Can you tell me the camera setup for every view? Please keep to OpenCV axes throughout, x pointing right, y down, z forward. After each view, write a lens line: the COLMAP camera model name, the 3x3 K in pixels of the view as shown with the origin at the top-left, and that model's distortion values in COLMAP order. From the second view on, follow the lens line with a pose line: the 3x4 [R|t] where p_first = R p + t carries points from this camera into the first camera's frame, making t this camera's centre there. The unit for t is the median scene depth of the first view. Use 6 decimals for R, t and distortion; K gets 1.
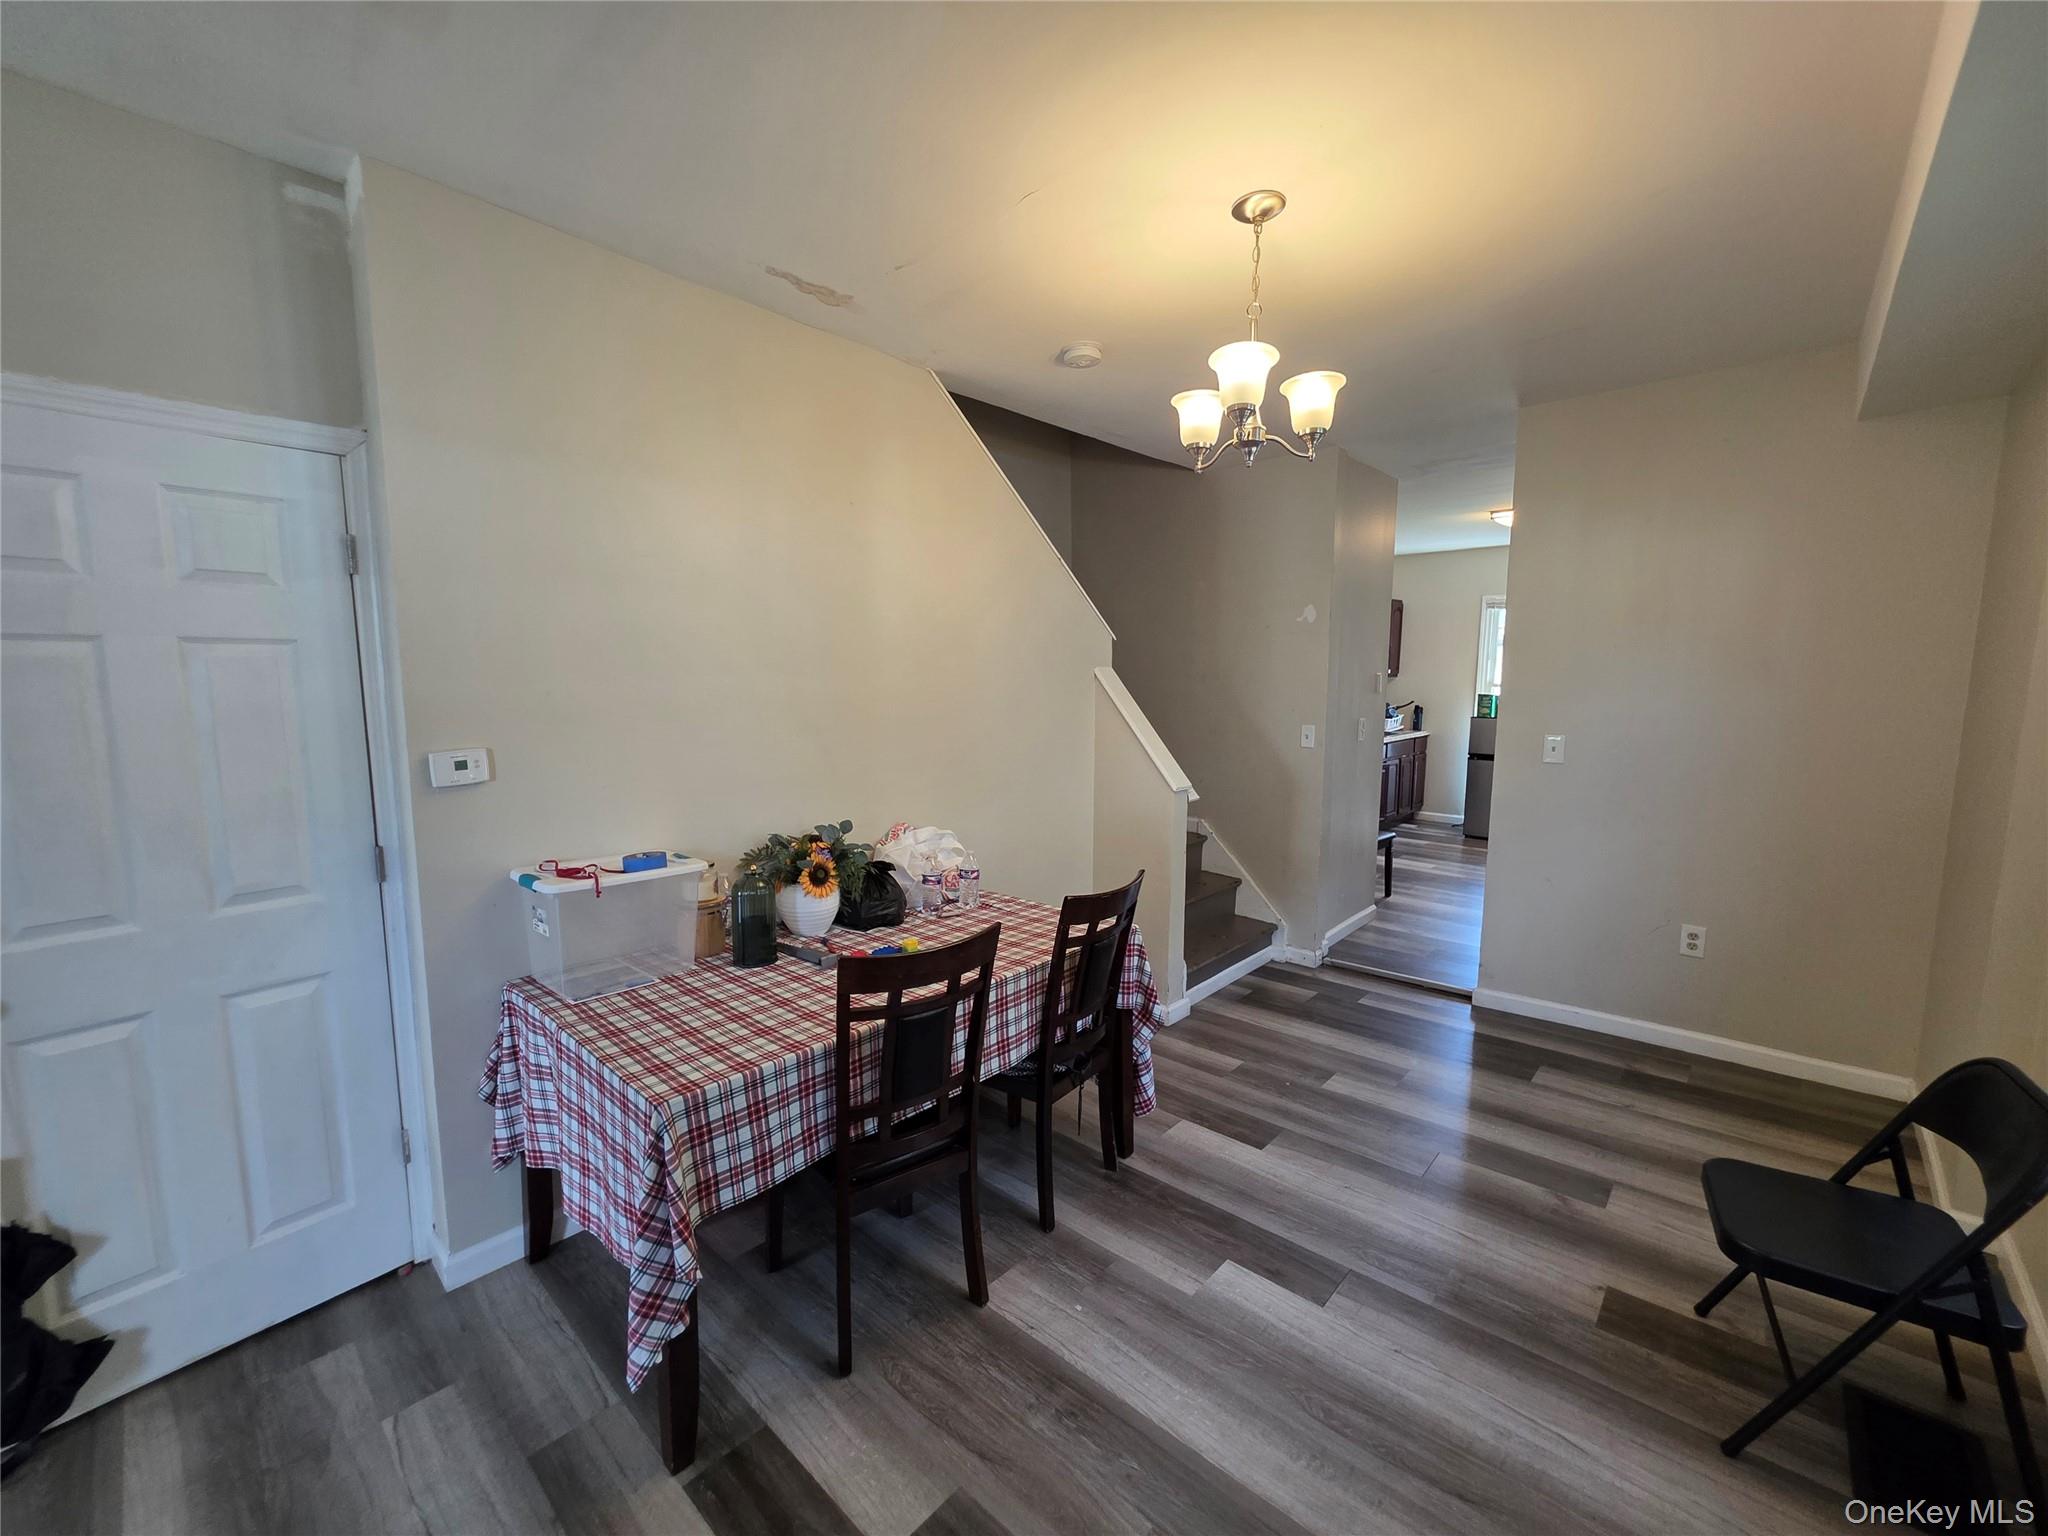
lens RADIAL K [[820.7, 0, 1015.7], [0, 820.7, 766.7], [0, 0, 1]] dist [0.000767, -0.000316]
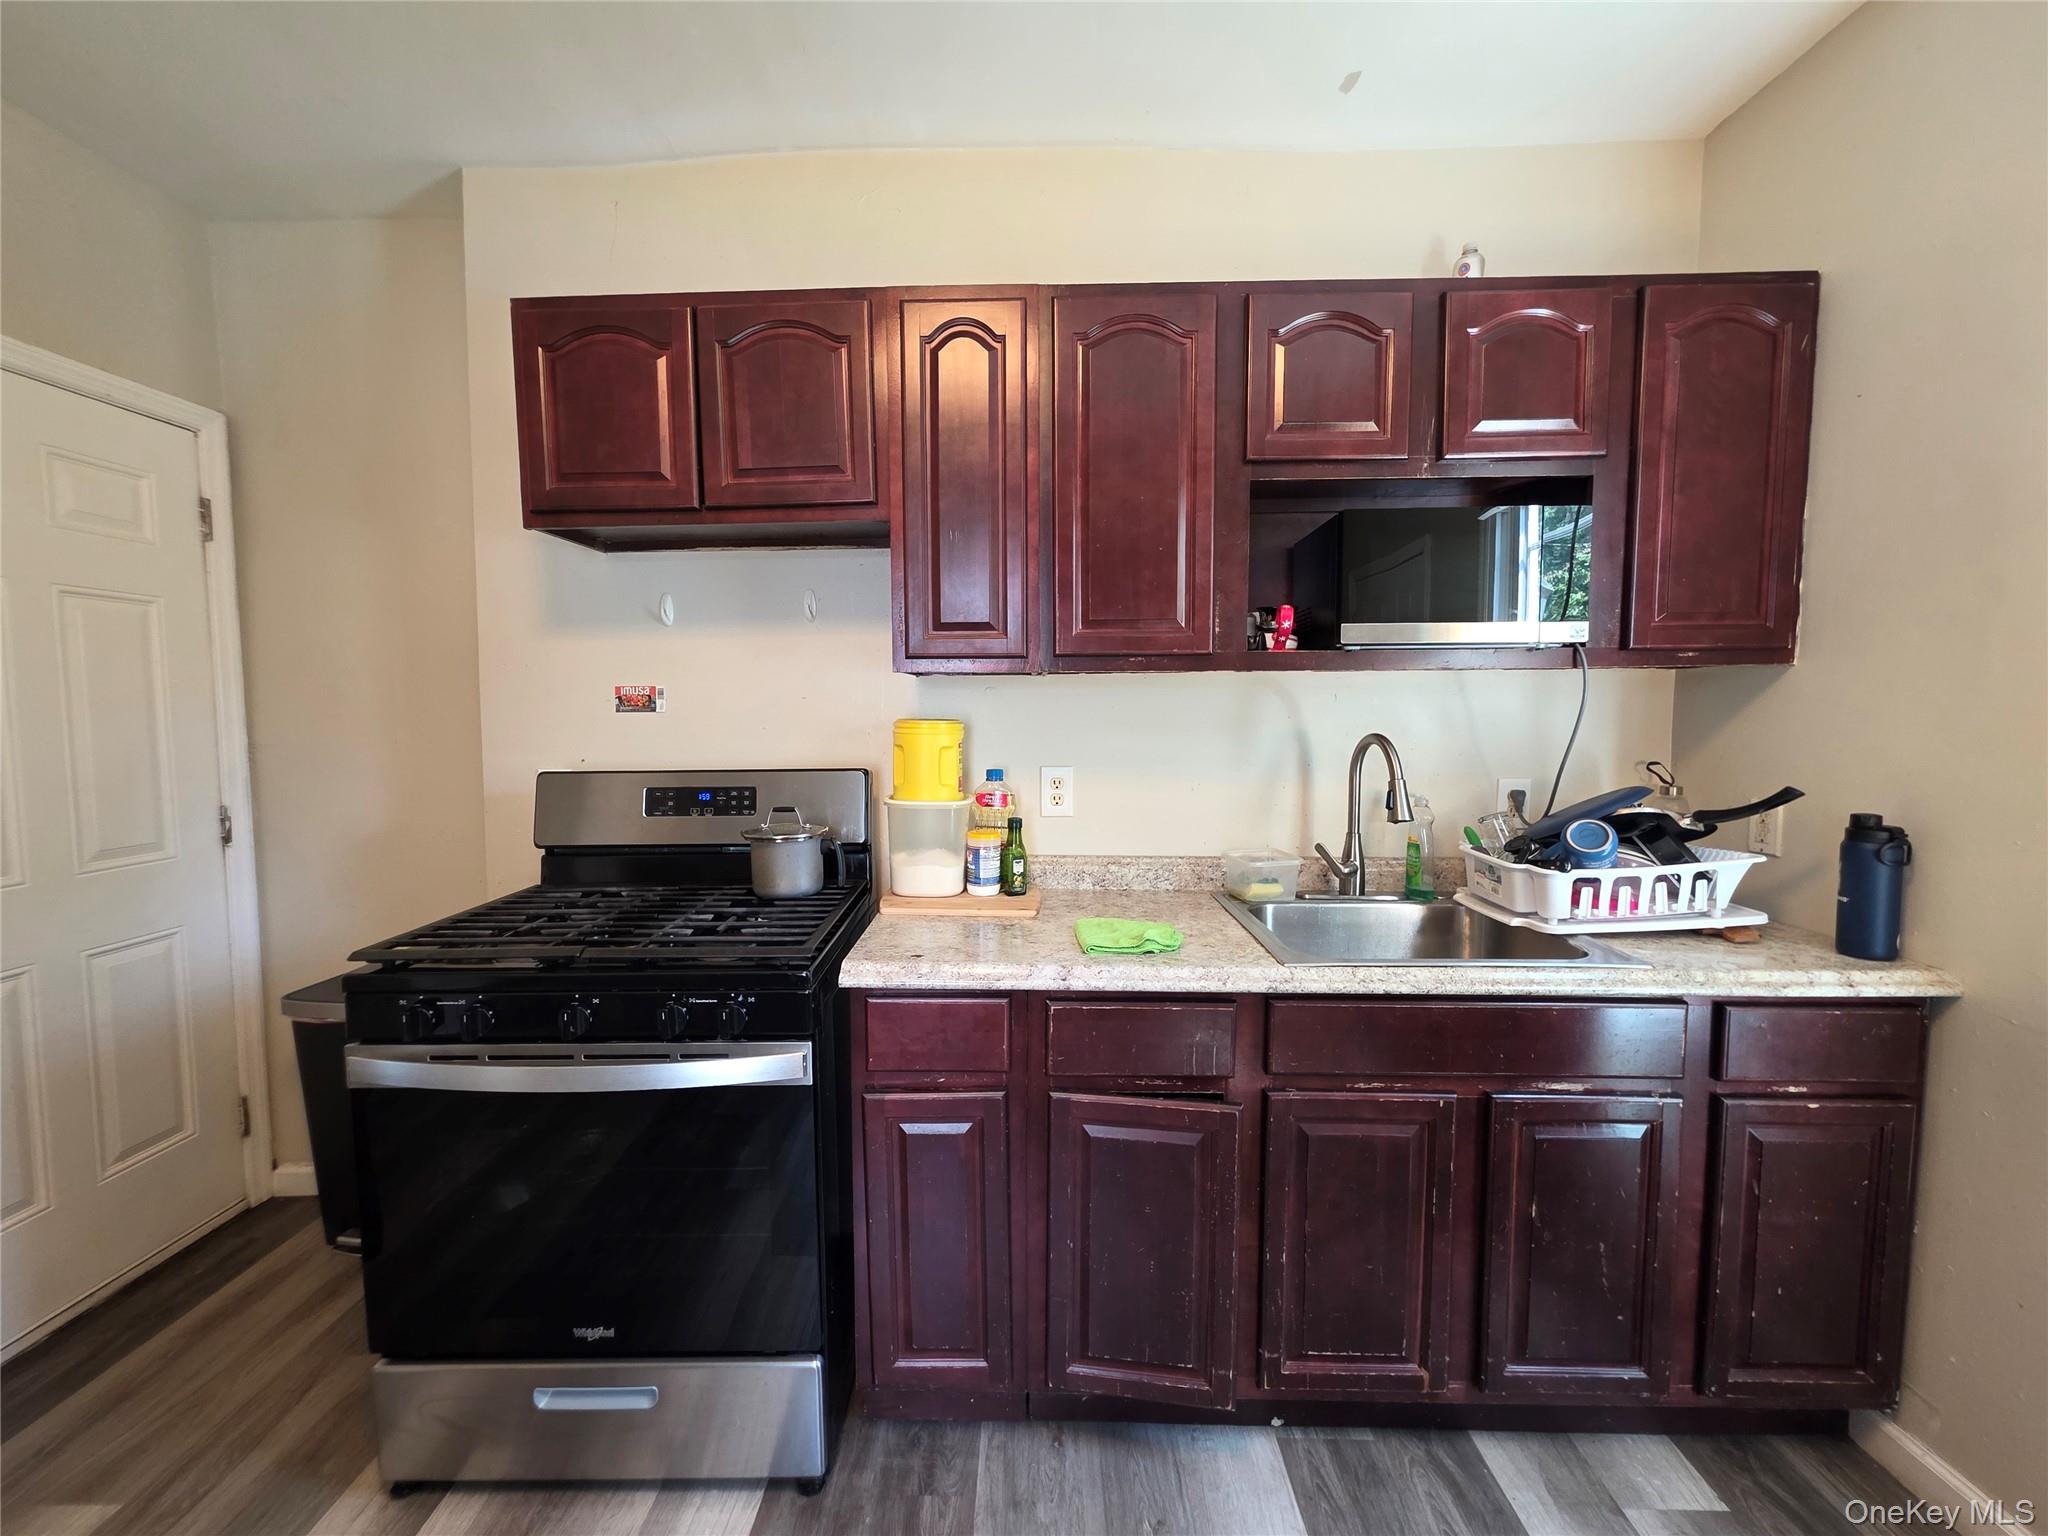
lens RADIAL K [[820.7, 0, 1015.7], [0, 820.7, 766.7], [0, 0, 1]] dist [0.000767, -0.000316]
pose [[0.670785, 0.050778, -0.739911, 1.809859], [-0.087575, 0.996097, -0.011034, -0.244977], [0.736463, 0.072199, 0.672614, 2.709391]]
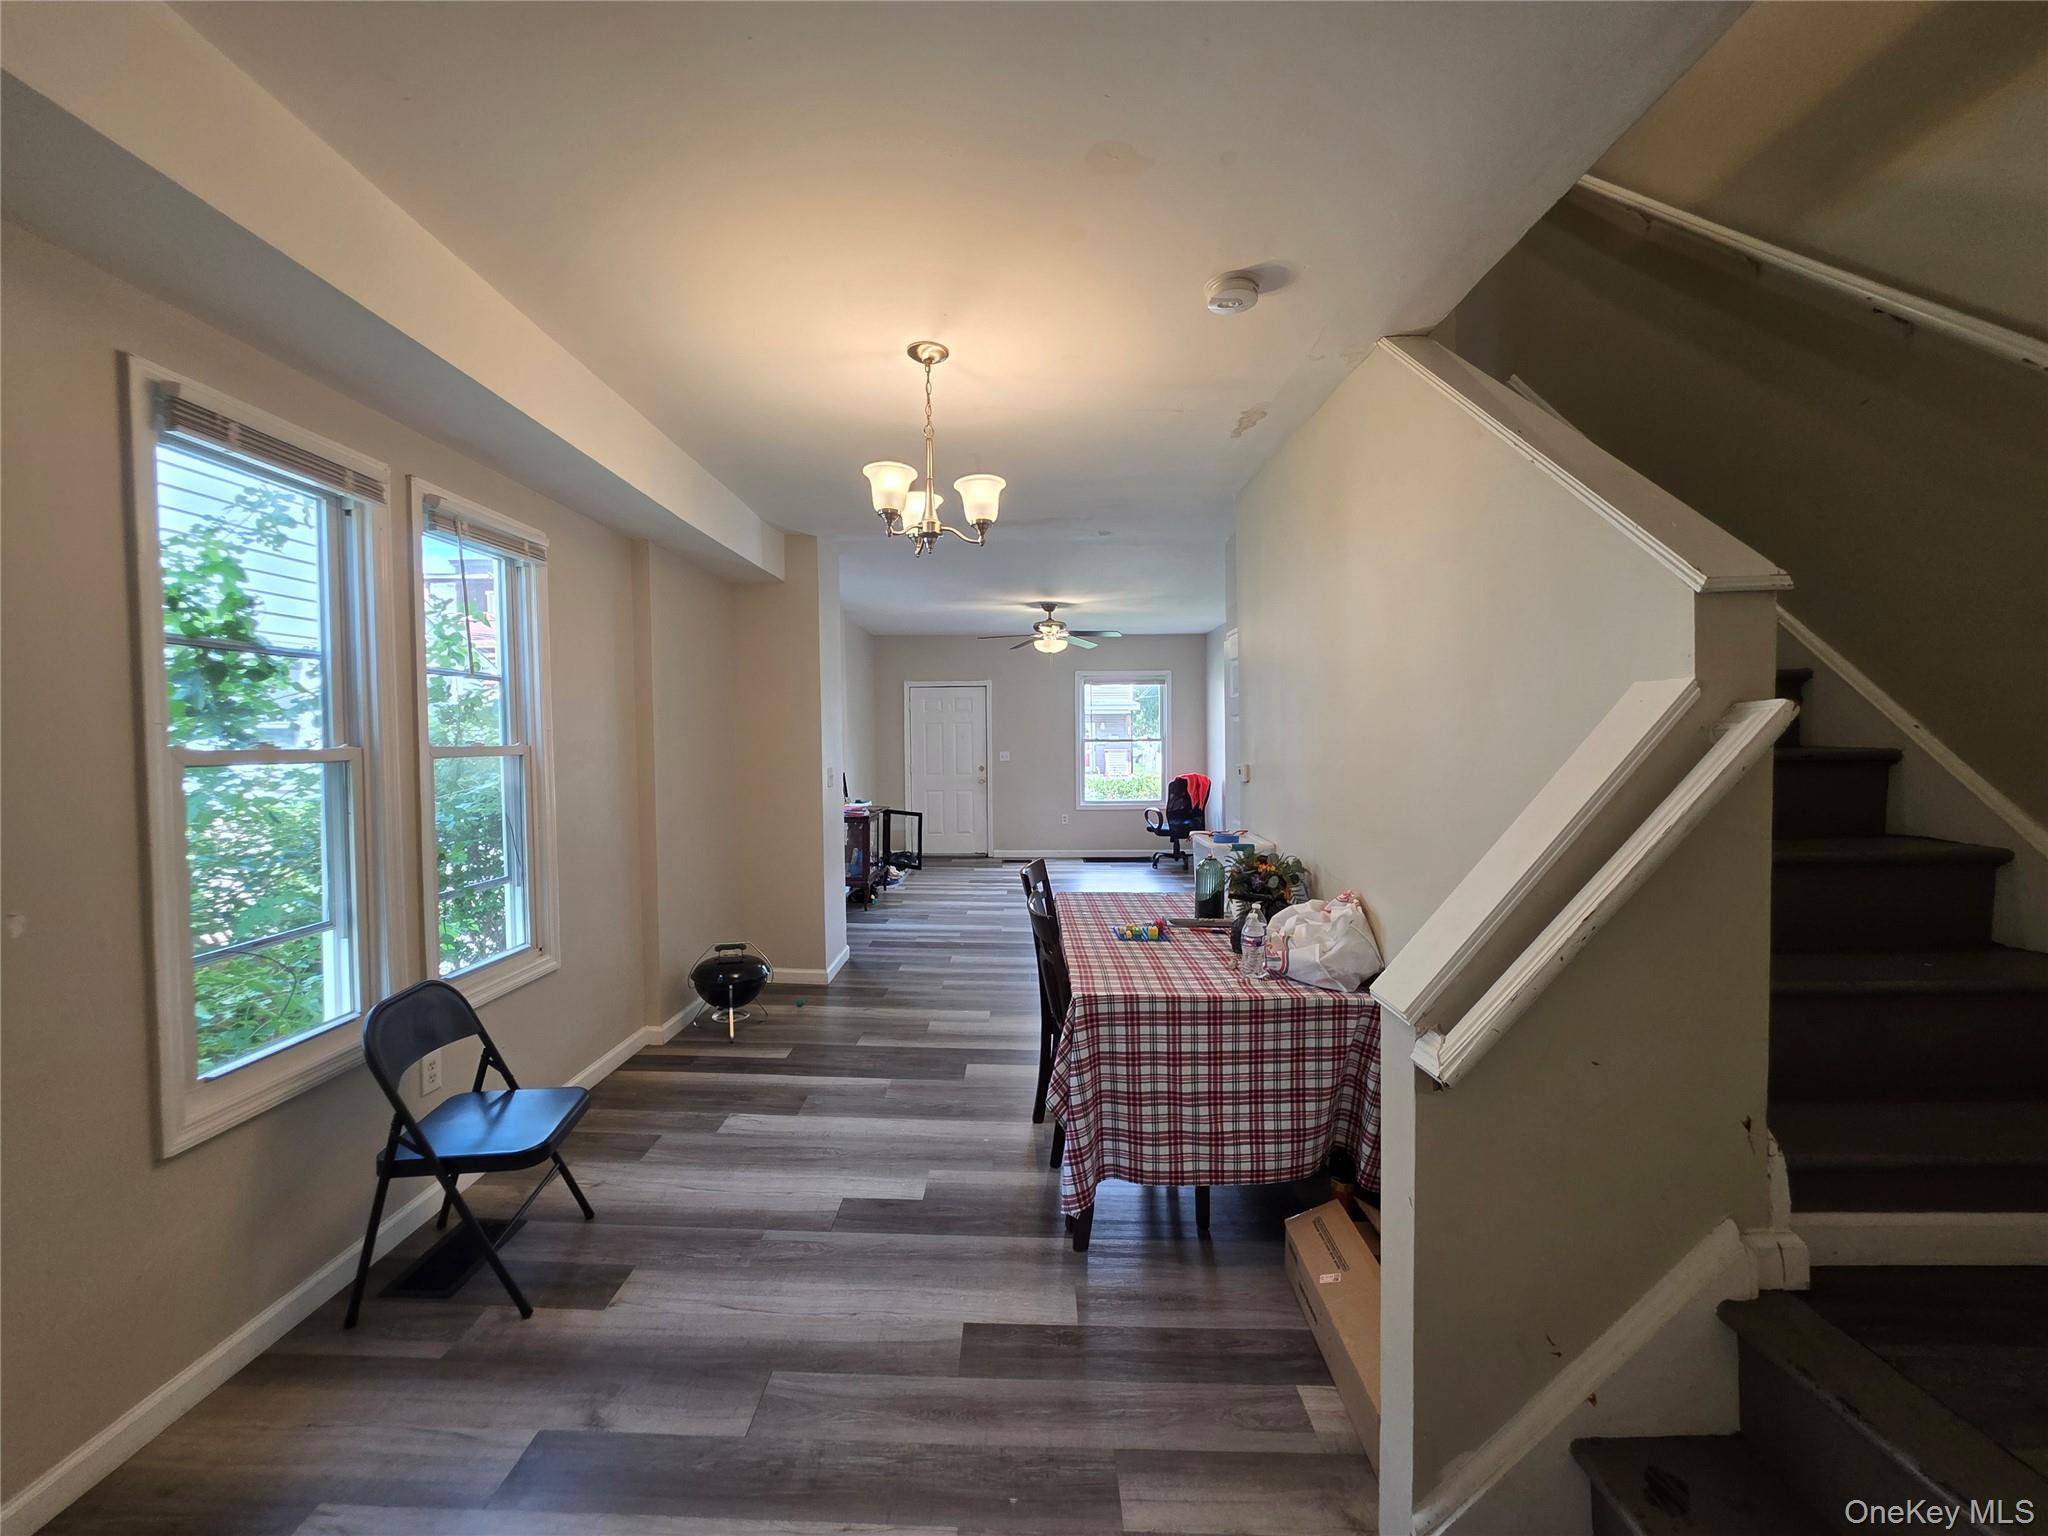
lens RADIAL K [[820.7, 0, 1015.7], [0, 820.7, 766.7], [0, 0, 1]] dist [0.000767, -0.000316]
pose [[-0.740755, 0.026496, -0.671253, 0.911783], [-0.070247, 0.990689, 0.116626, -0.181384], [0.668092, 0.133545, -0.731996, 1.808155]]
